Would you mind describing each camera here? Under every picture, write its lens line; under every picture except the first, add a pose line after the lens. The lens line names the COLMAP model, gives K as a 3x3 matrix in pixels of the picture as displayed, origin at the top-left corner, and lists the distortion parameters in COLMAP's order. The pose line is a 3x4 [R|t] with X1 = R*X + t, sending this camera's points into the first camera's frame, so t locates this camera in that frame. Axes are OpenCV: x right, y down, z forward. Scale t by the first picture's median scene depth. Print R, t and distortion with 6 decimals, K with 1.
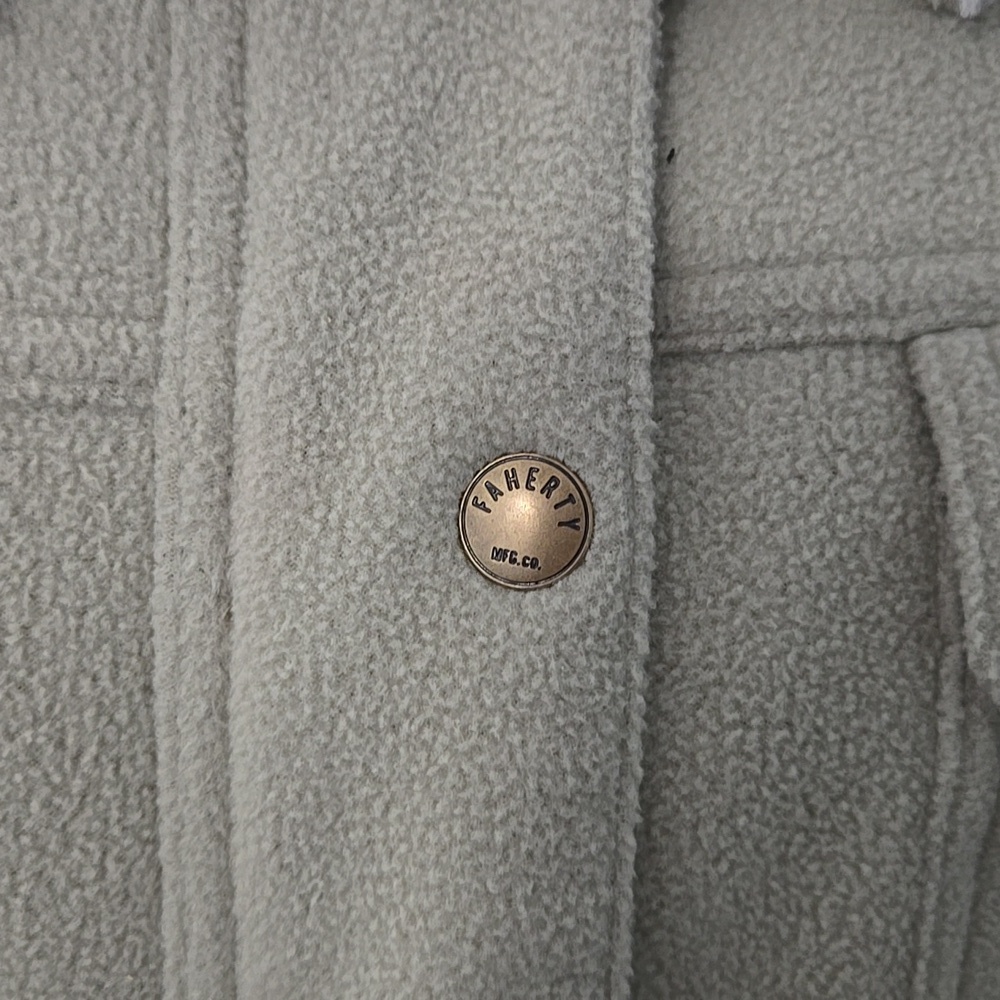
lens RADIAL K [[1548.8, 0, 500.0], [0, 1548.8, 500.0], [0, 0, 1]] dist [-0.003966, -0.129922]
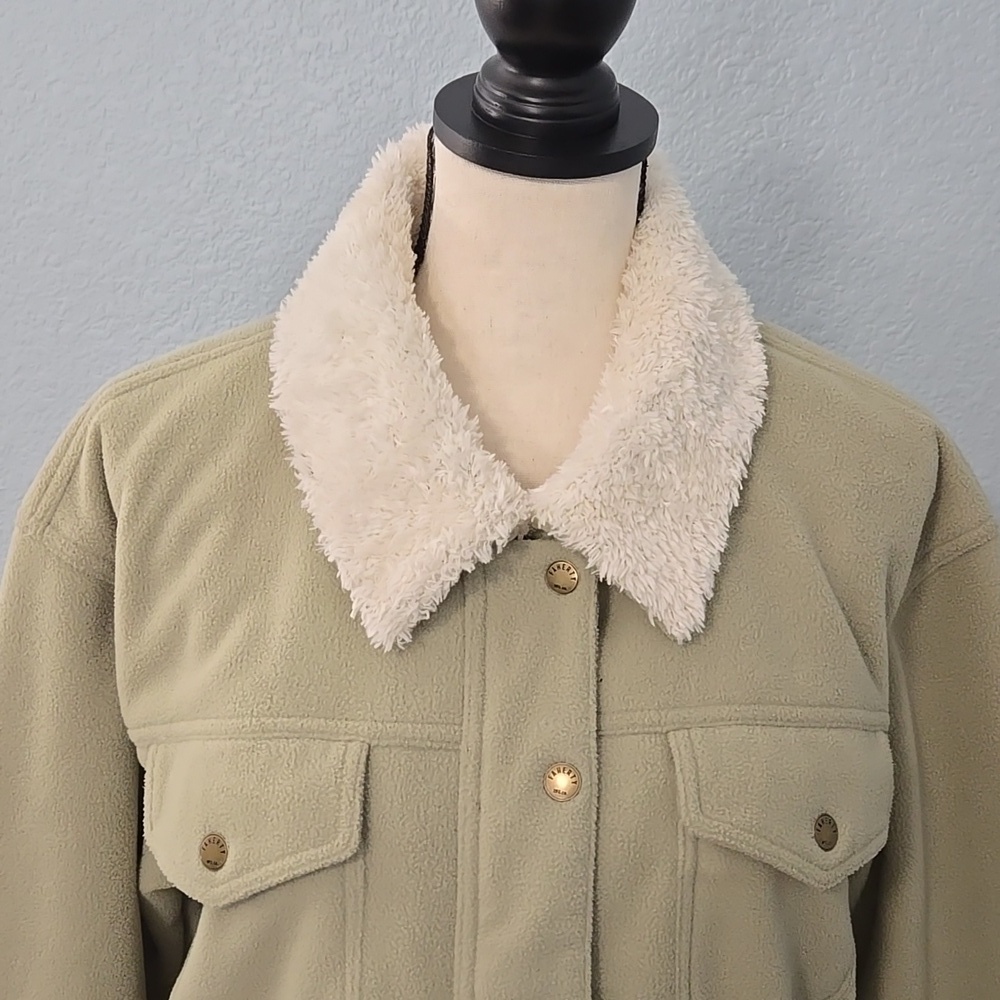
lens RADIAL K [[1465.3, 0, 489.1], [0, 1465.3, 494.8], [0, 0, 1]] dist [0.110192, -0.214591]
pose [[0.999787, 0.010889, 0.017561, -0.222253], [-0.006902, 0.977051, -0.212893, 0.090639], [-0.019476, 0.212726, 0.976918, -2.509820]]
